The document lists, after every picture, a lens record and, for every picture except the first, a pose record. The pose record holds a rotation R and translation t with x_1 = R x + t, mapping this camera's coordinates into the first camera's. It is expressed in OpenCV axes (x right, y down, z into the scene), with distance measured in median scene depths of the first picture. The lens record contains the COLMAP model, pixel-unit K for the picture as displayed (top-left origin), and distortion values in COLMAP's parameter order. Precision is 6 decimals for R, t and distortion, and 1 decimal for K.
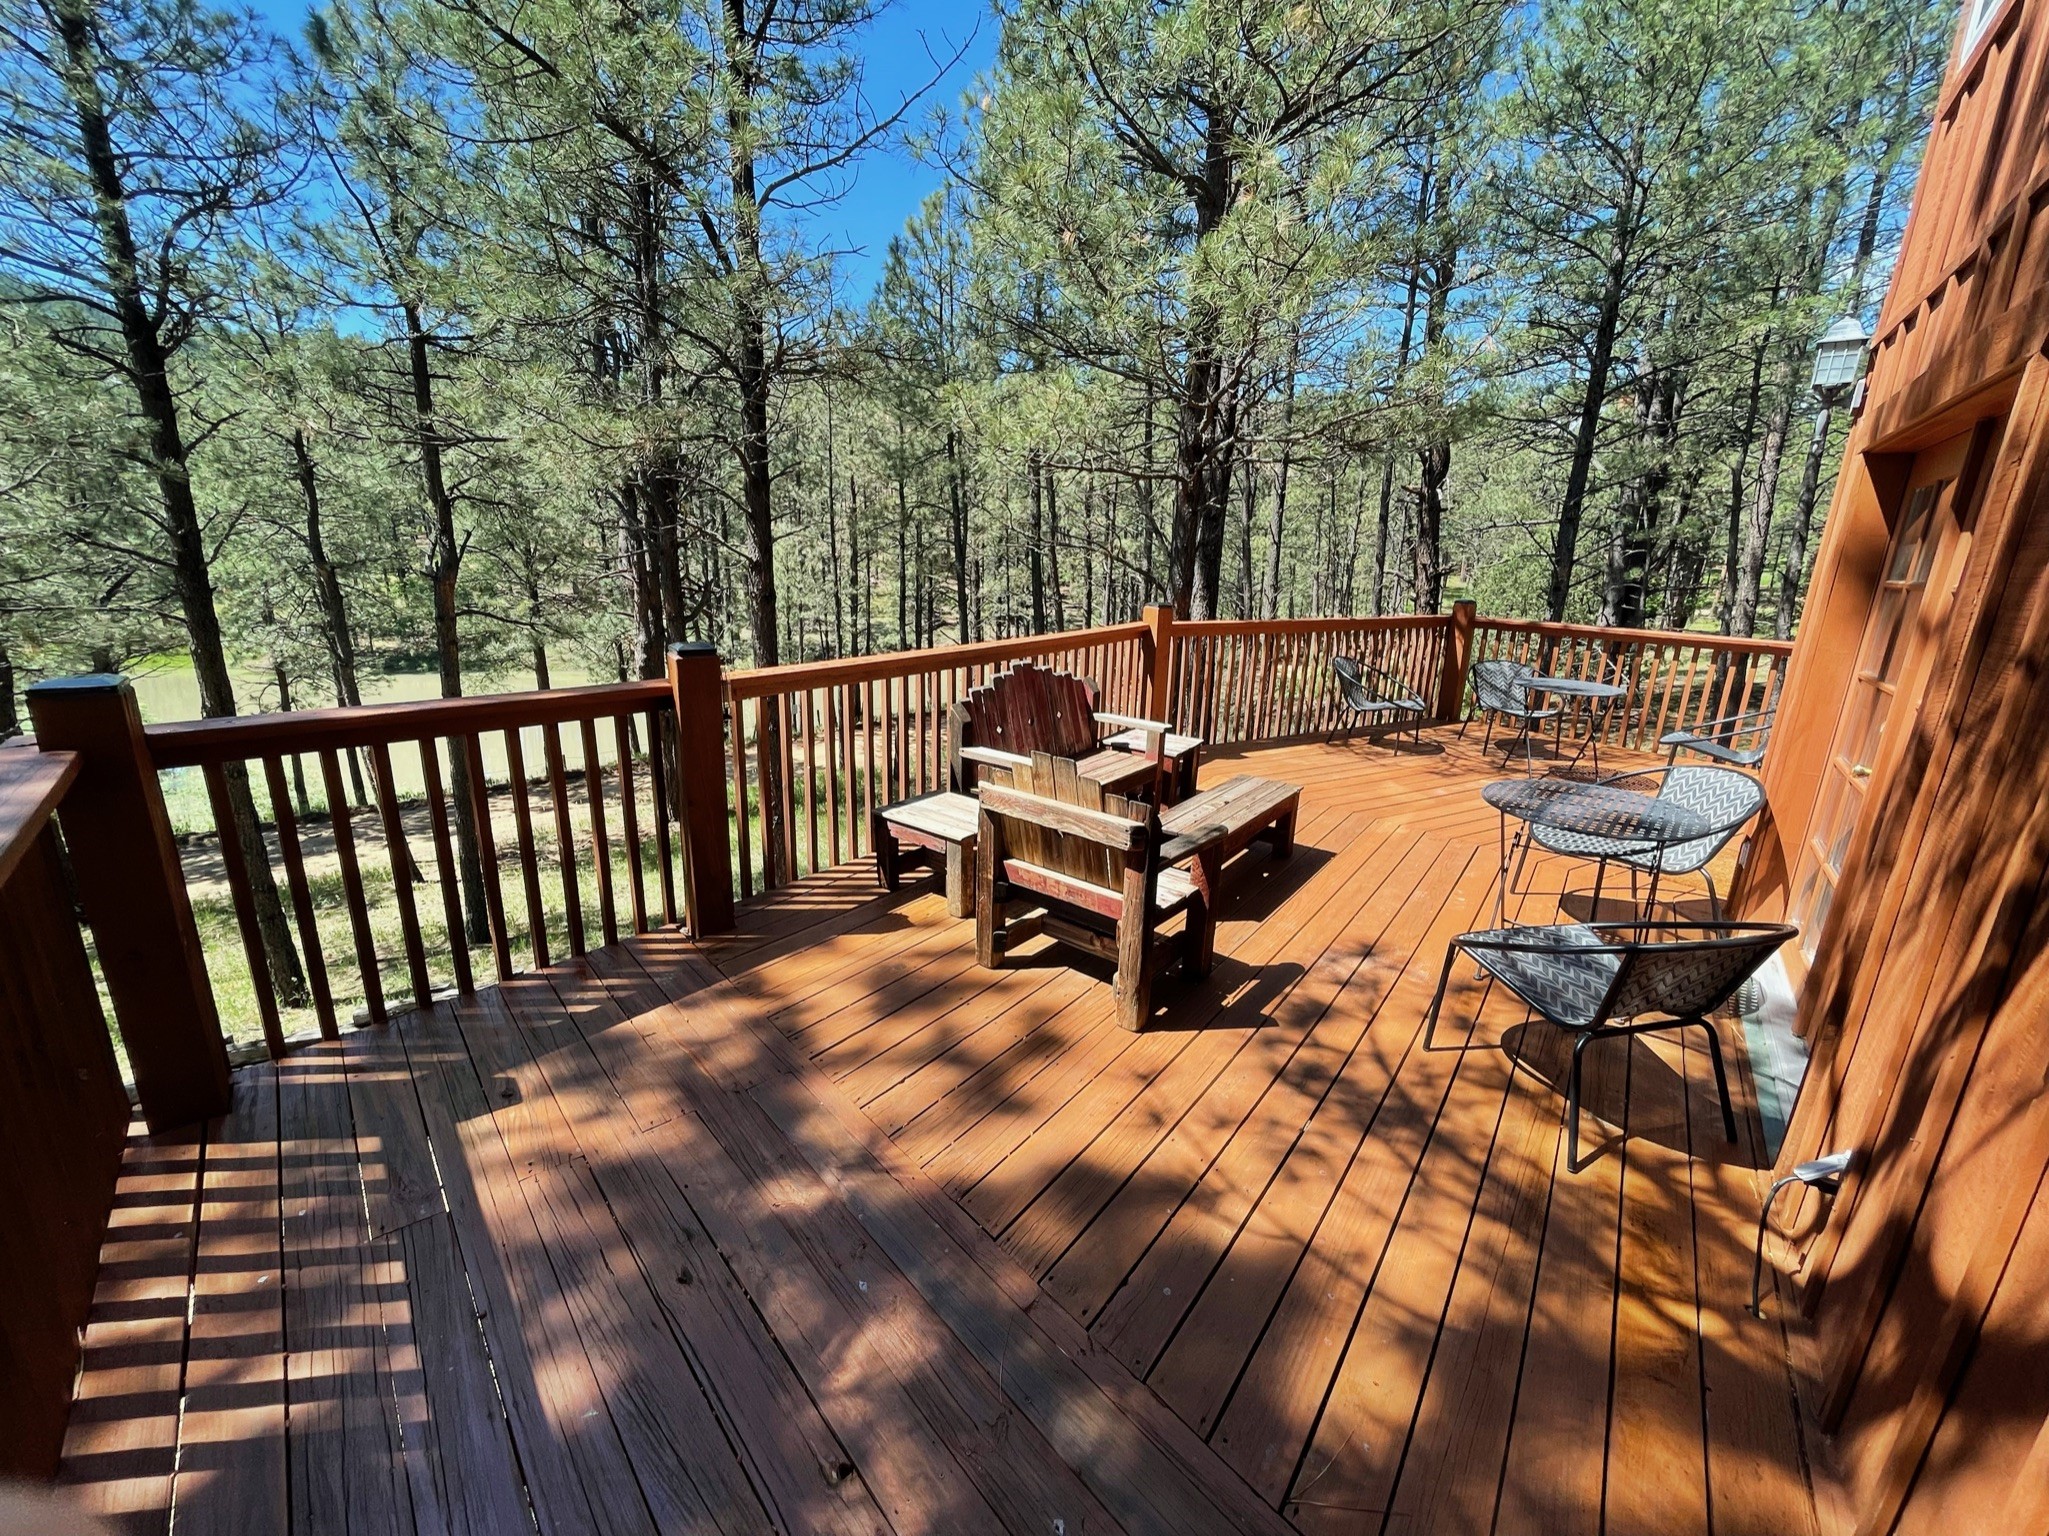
lens RADIAL K [[816.4, 0, 1024.6], [0, 816.4, 749.1], [0, 0, 1]] dist [0.008400, -0.000043]
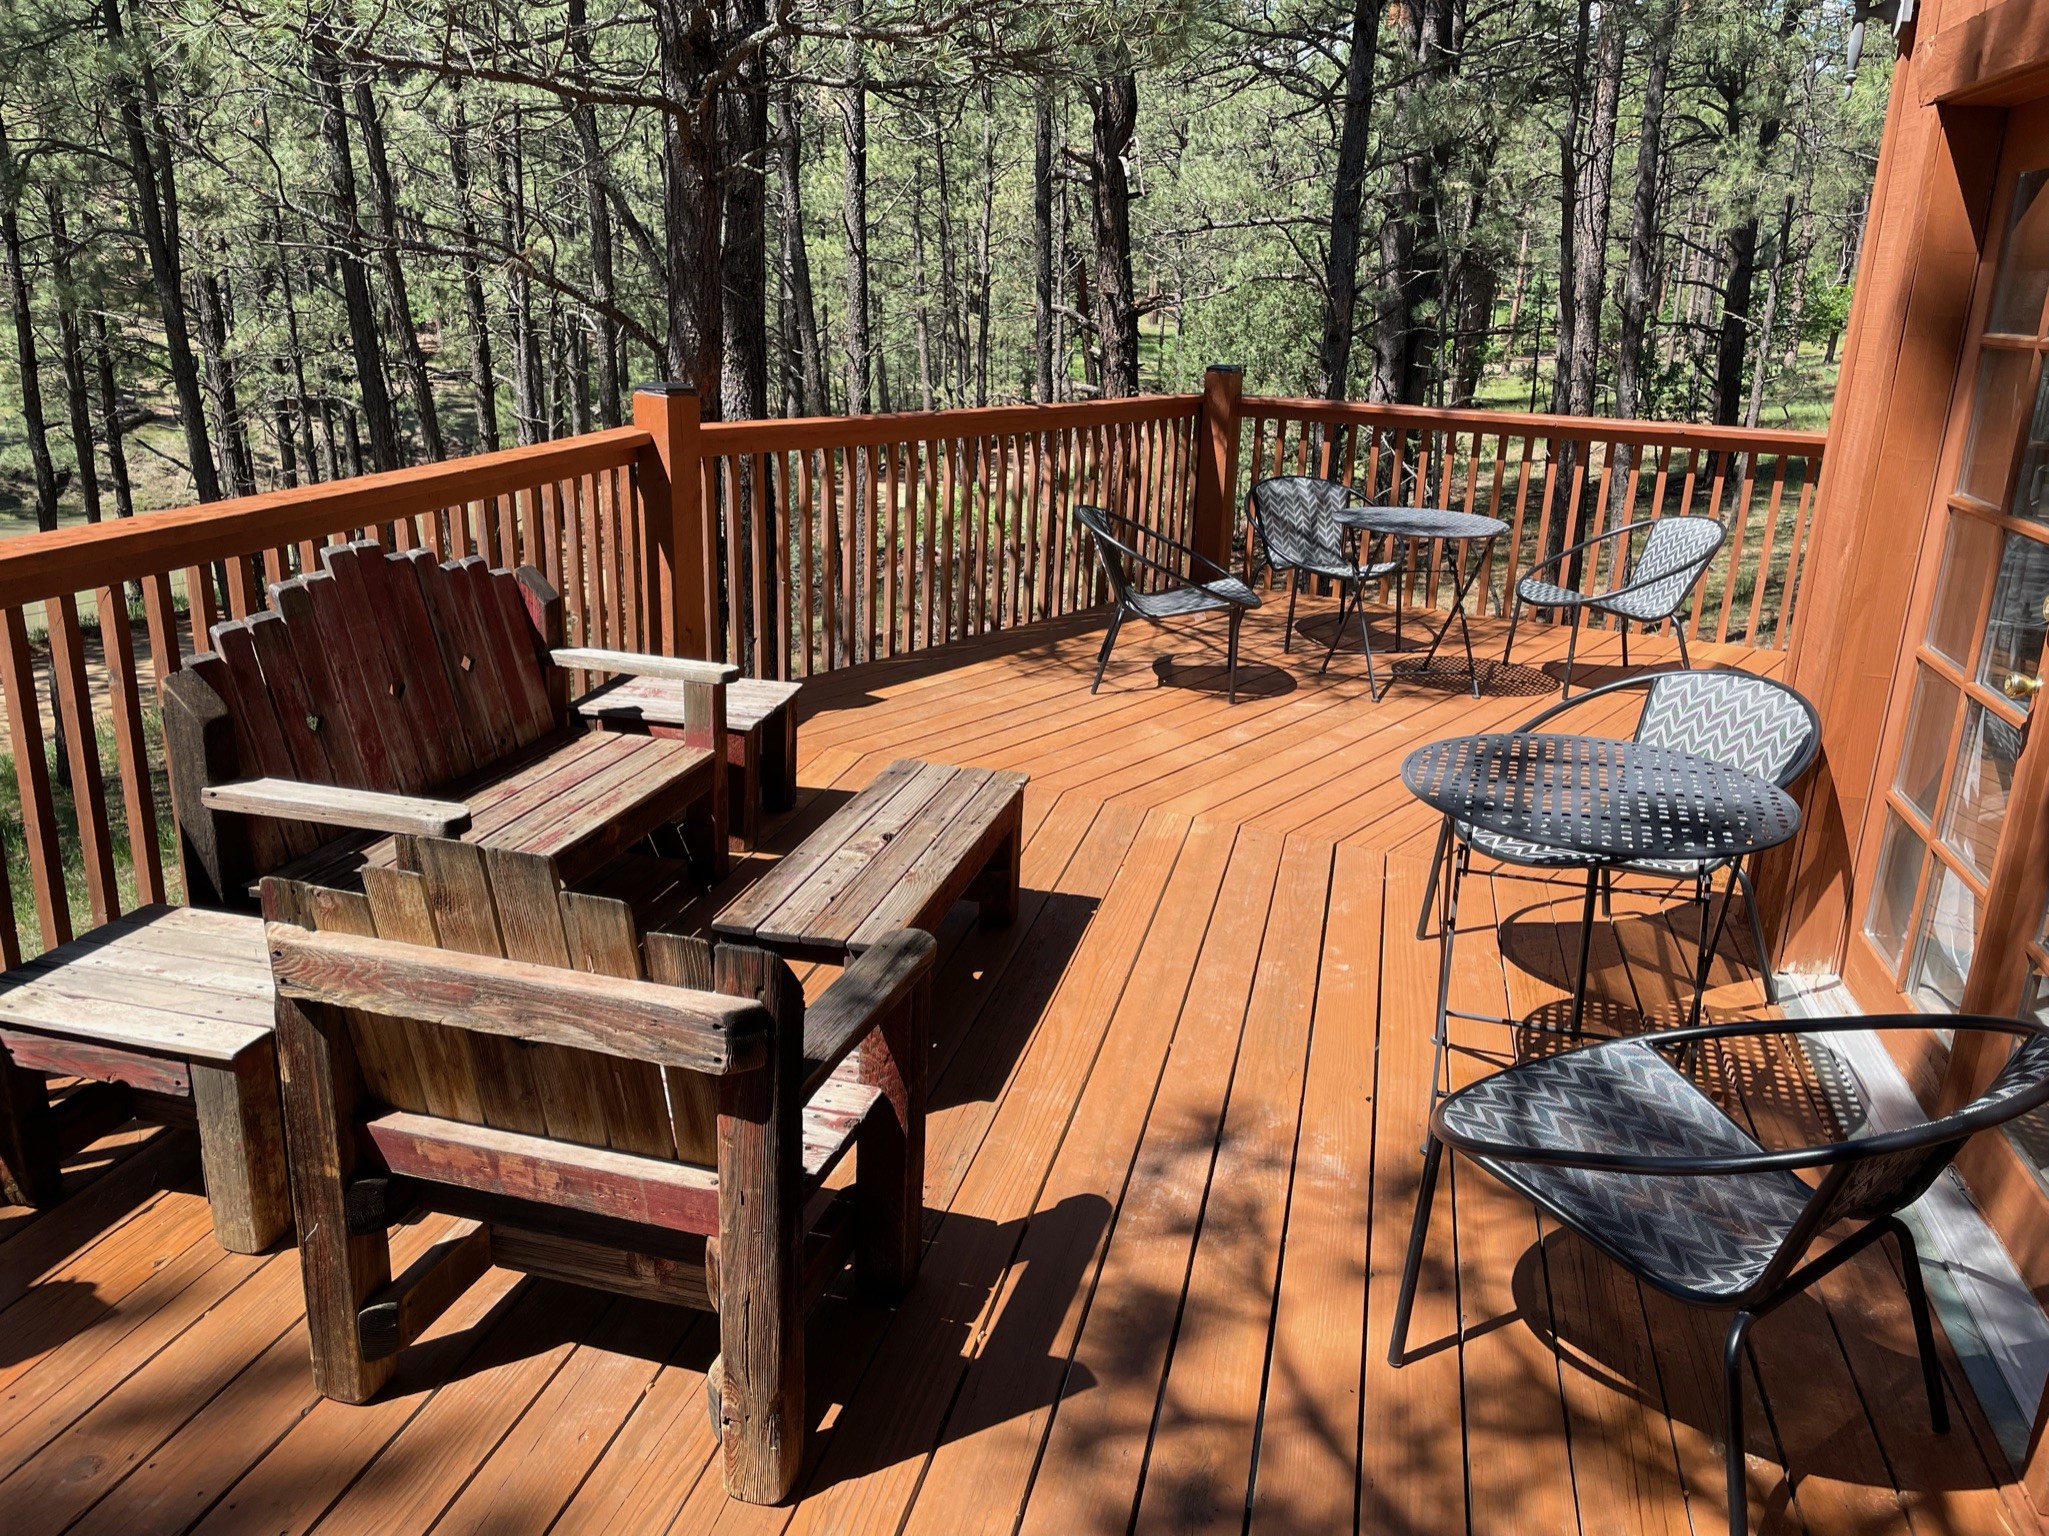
lens RADIAL K [[1533.5, 0, 1030.2], [0, 1533.5, 737.9], [0, 0, 1]] dist [0.098931, -0.115188]
pose [[0.918007, -0.107708, 0.381657, -0.000234], [0.085079, 0.993492, 0.075732, -0.027479], [-0.387330, -0.037051, 0.921196, 0.103719]]
